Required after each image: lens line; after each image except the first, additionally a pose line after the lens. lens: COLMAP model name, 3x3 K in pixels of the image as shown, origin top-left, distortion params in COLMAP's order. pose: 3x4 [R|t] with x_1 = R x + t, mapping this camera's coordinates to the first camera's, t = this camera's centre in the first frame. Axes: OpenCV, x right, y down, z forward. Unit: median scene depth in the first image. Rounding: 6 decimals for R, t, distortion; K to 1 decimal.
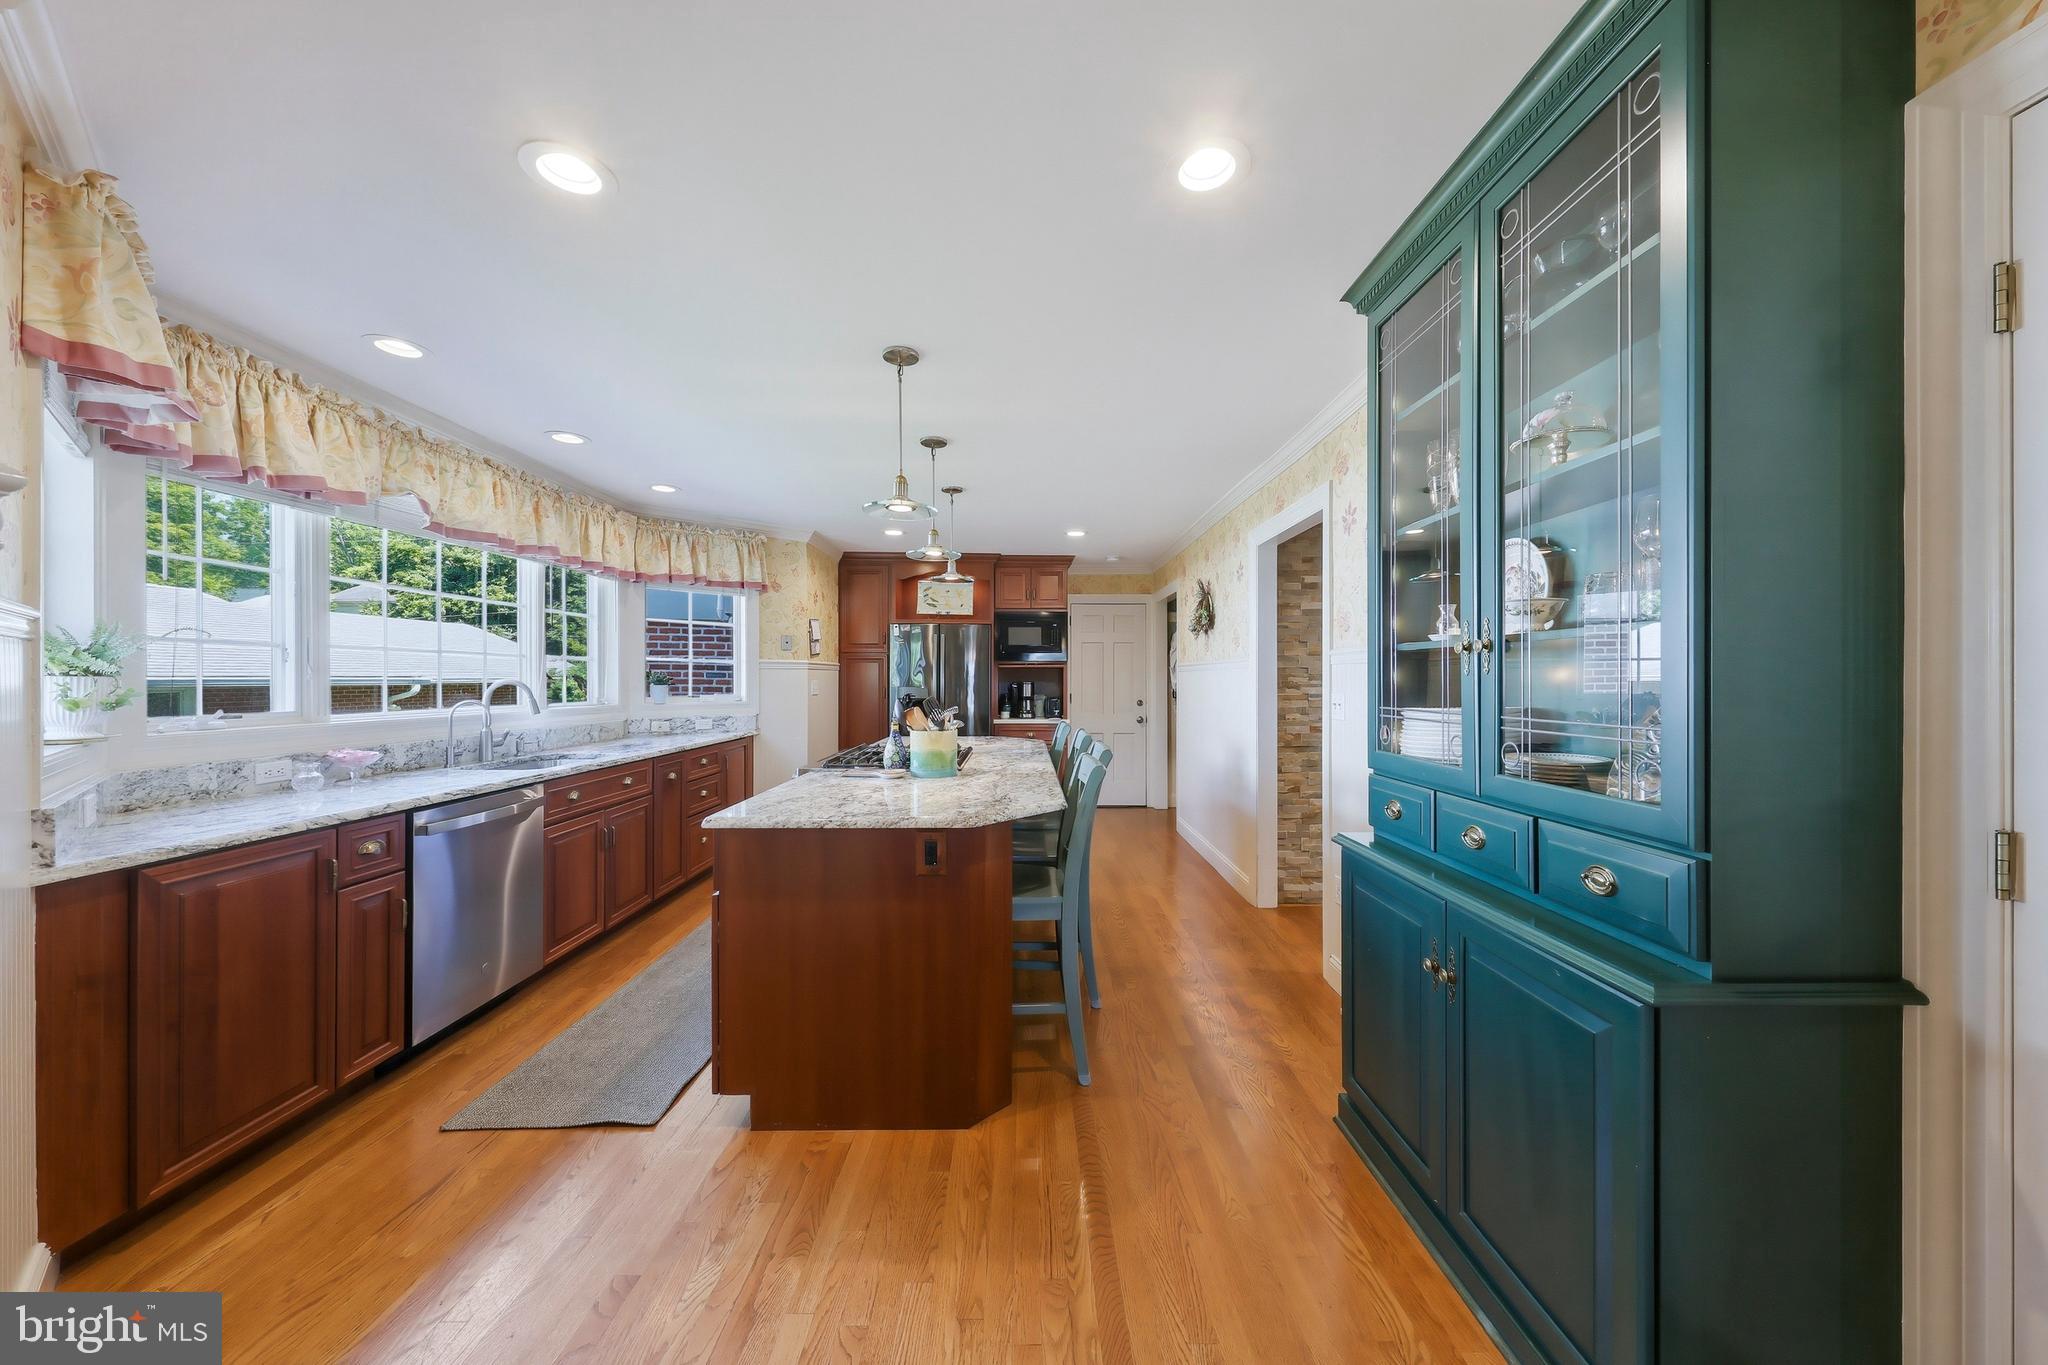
lens RADIAL K [[691.9, 0, 1033.6], [0, 691.9, 680.4], [0, 0, 1]] dist [-0.001283, -0.000090]
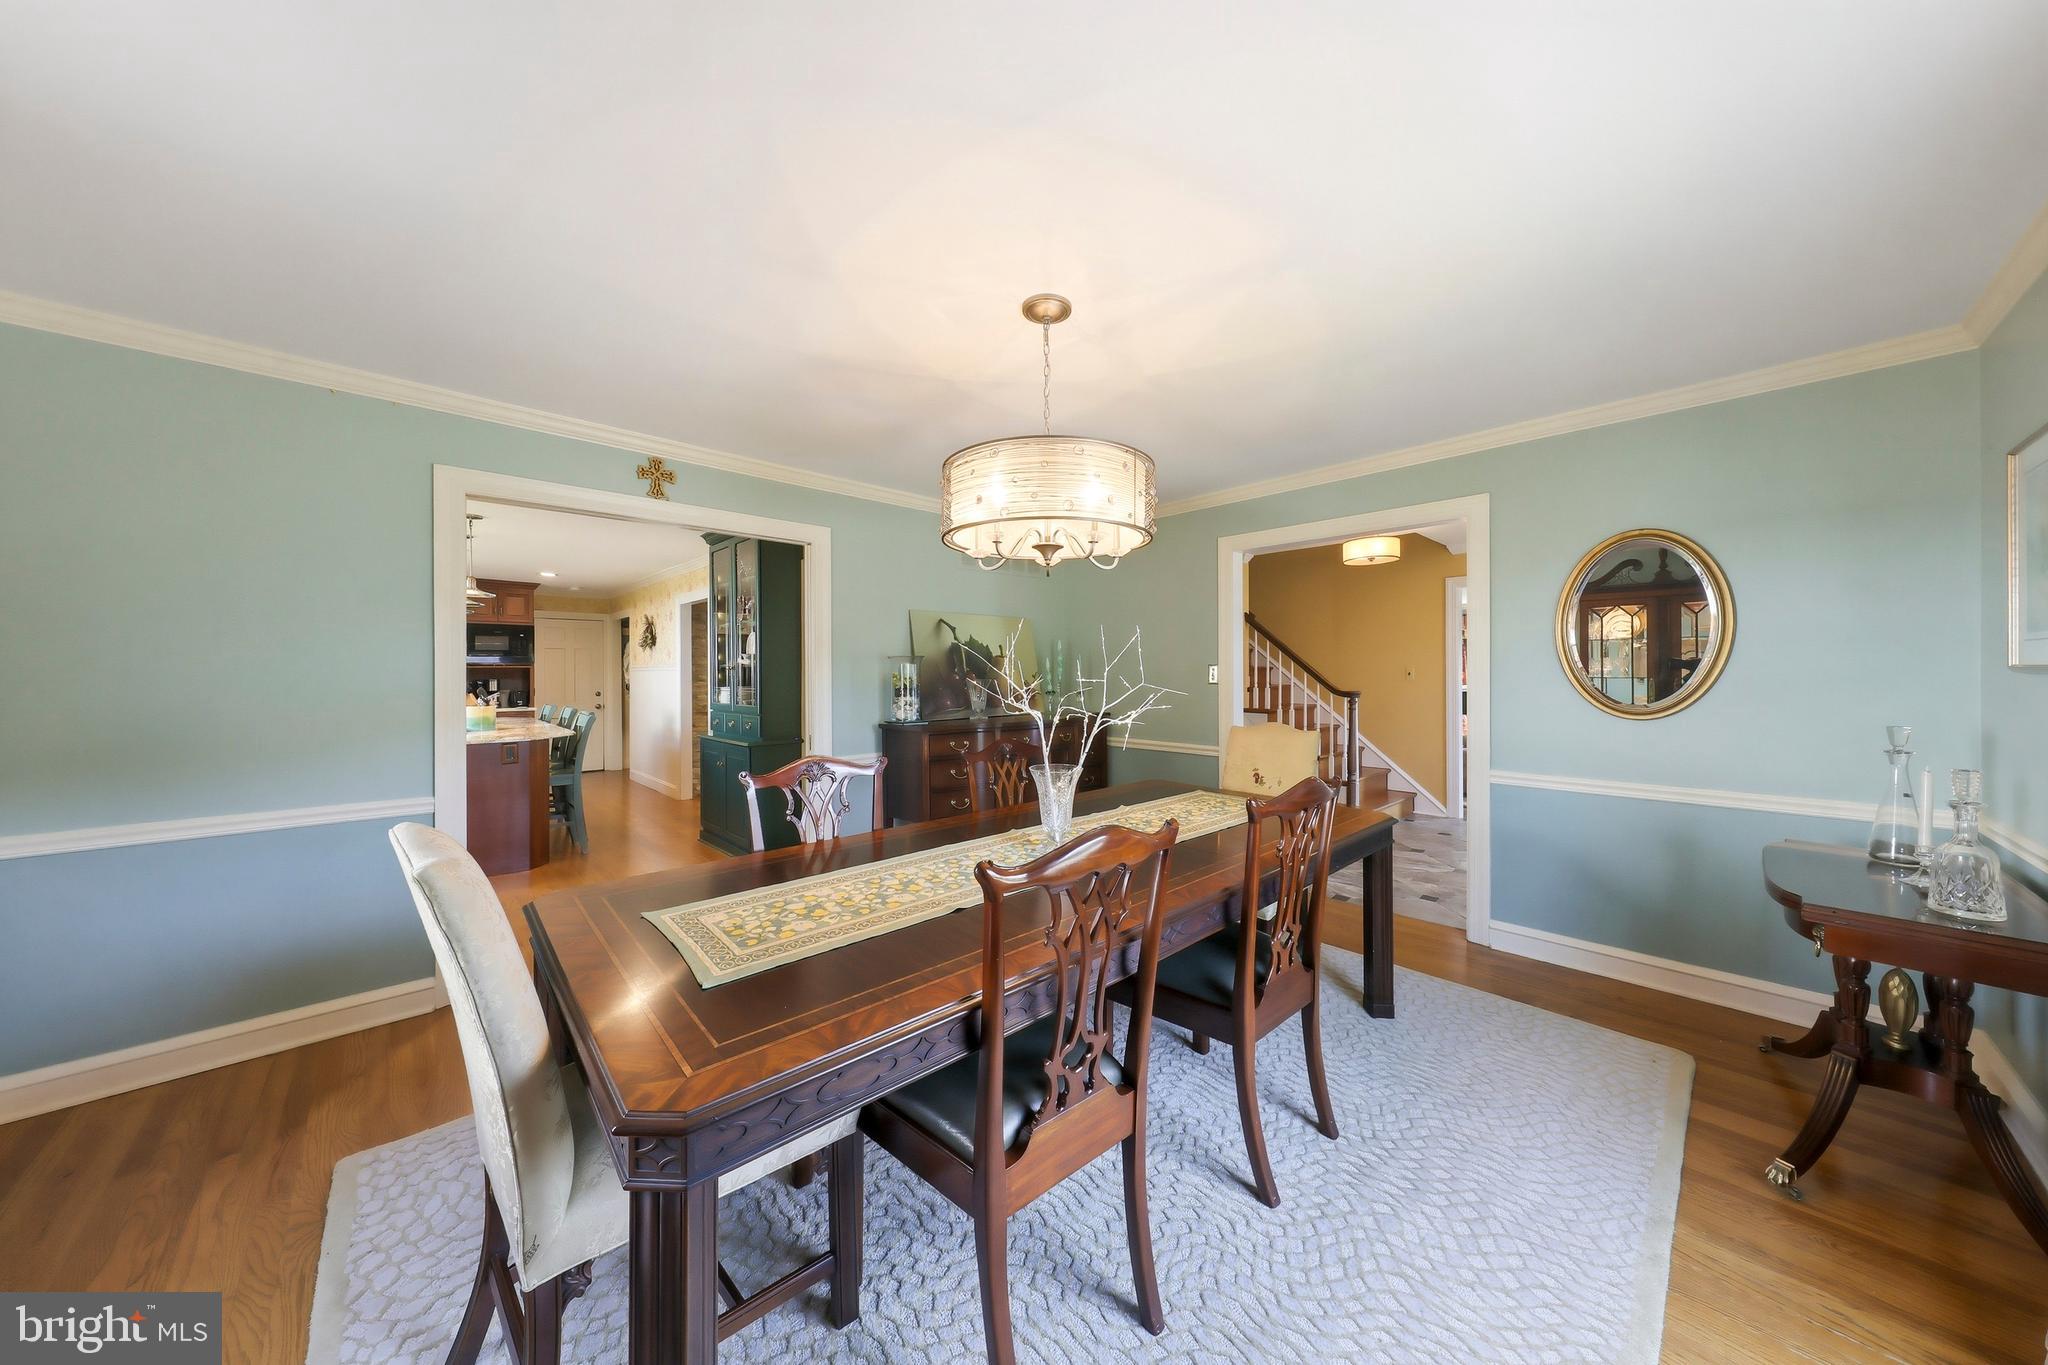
lens RADIAL K [[659.5, 0, 1029.0], [0, 659.5, 676.2], [0, 0, 1]] dist [0.001026, -0.000364]
pose [[0.731002, -0.001435, 0.682373, -0.279303], [0.002017, 0.999998, -0.000058, -0.001190], [-0.682372, 0.001419, 0.731004, -1.307495]]
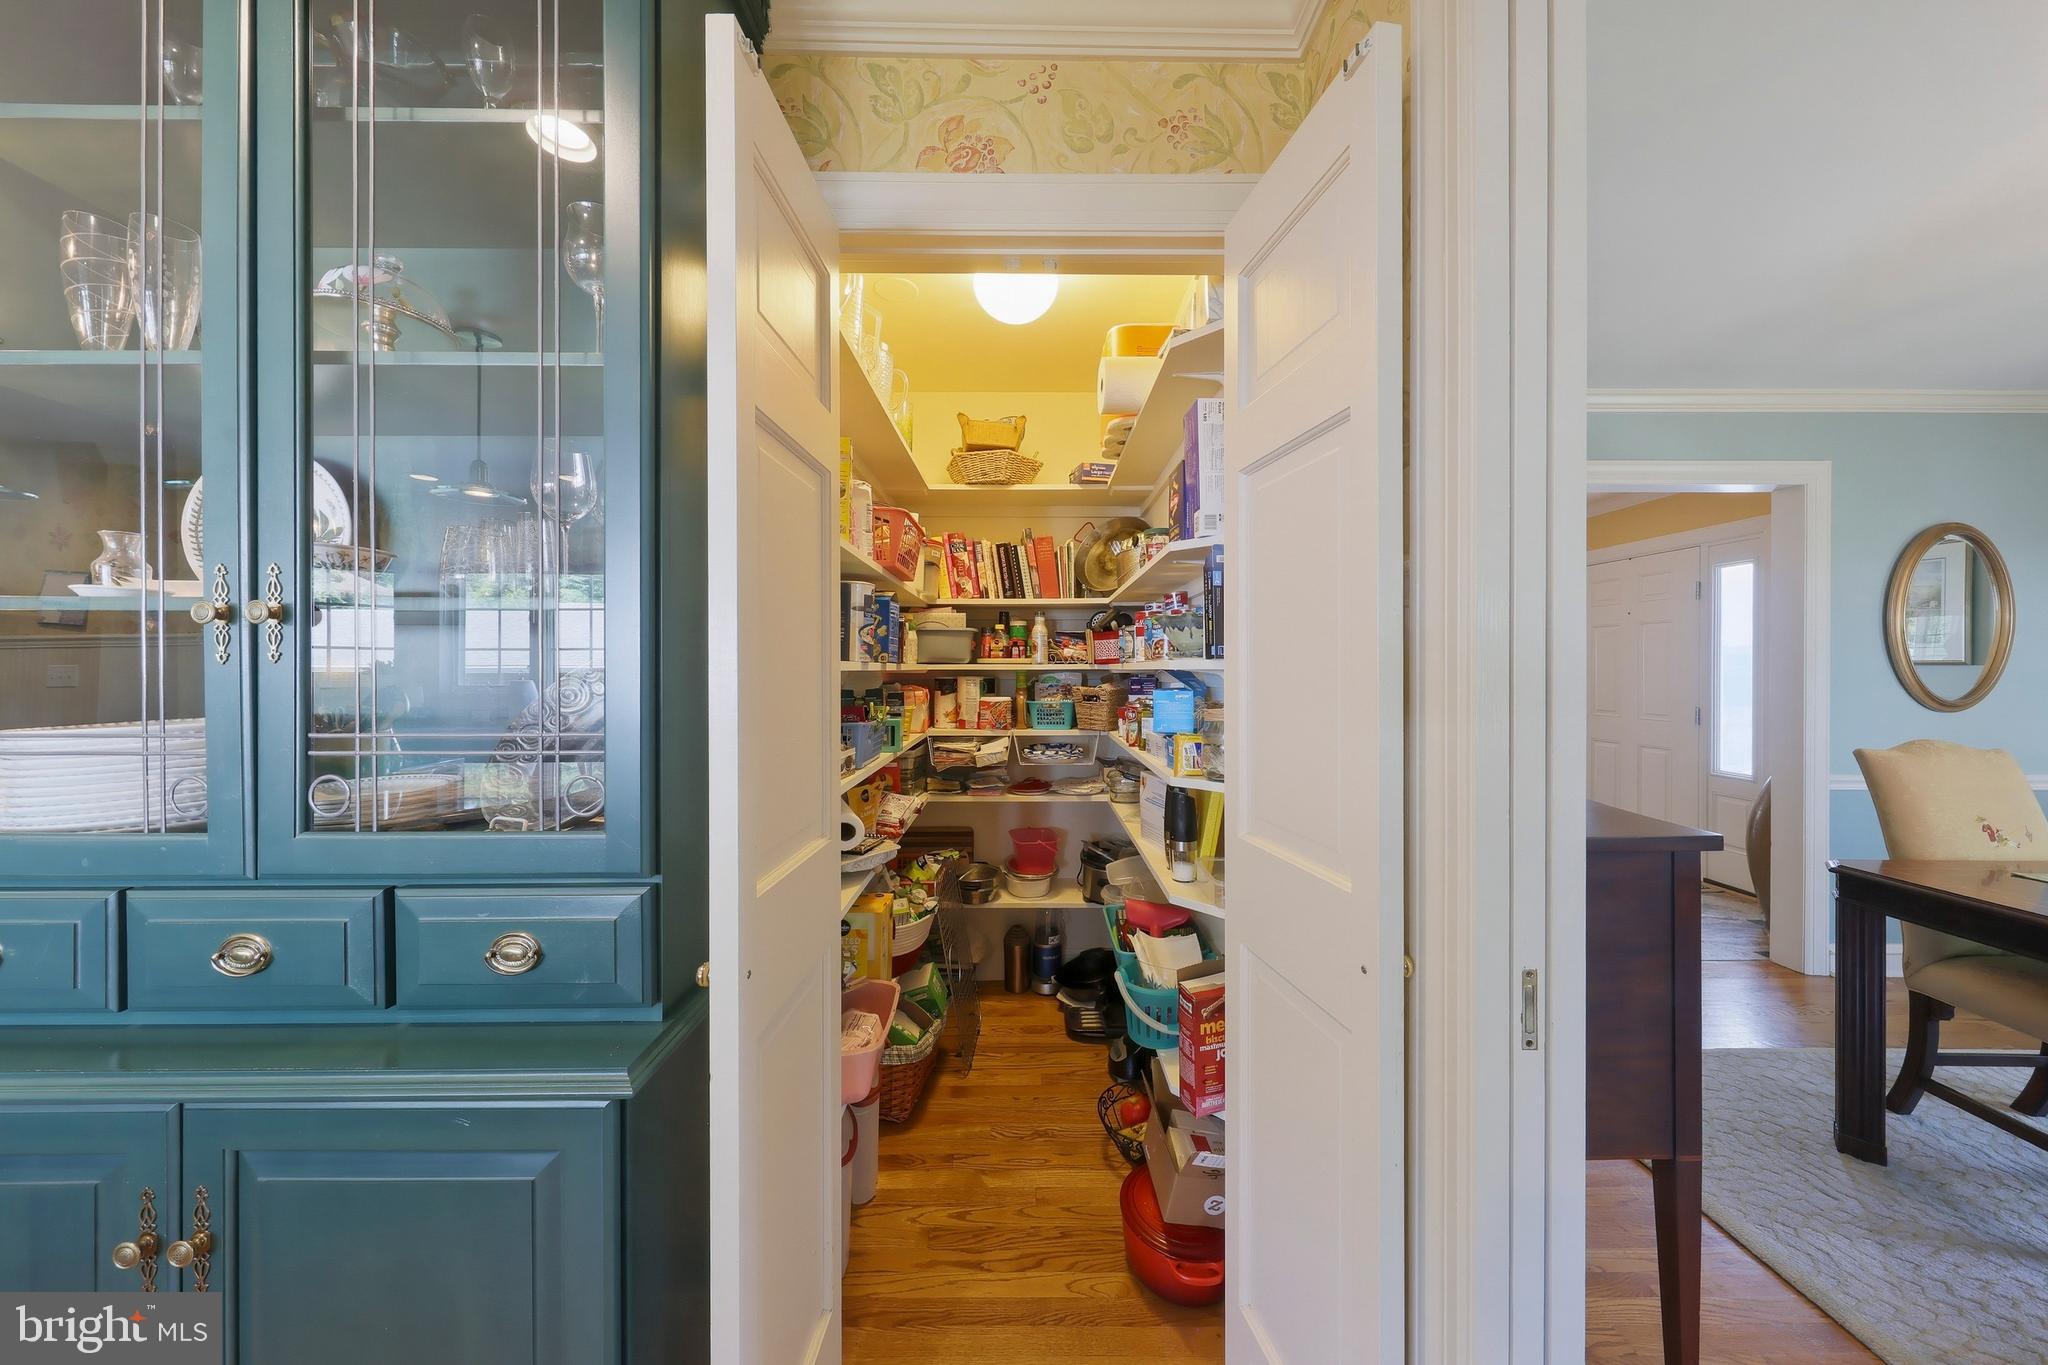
lens RADIAL K [[673.2, 0, 1025.5], [0, 673.2, 670.1], [0, 0, 1]] dist [-0.000533, -0.000118]
pose [[0.005594, 0.000634, 0.999984, 0.054856], [0.001474, 0.999999, -0.000643, -0.000663], [-0.999983, 0.001478, 0.005593, 0.202882]]
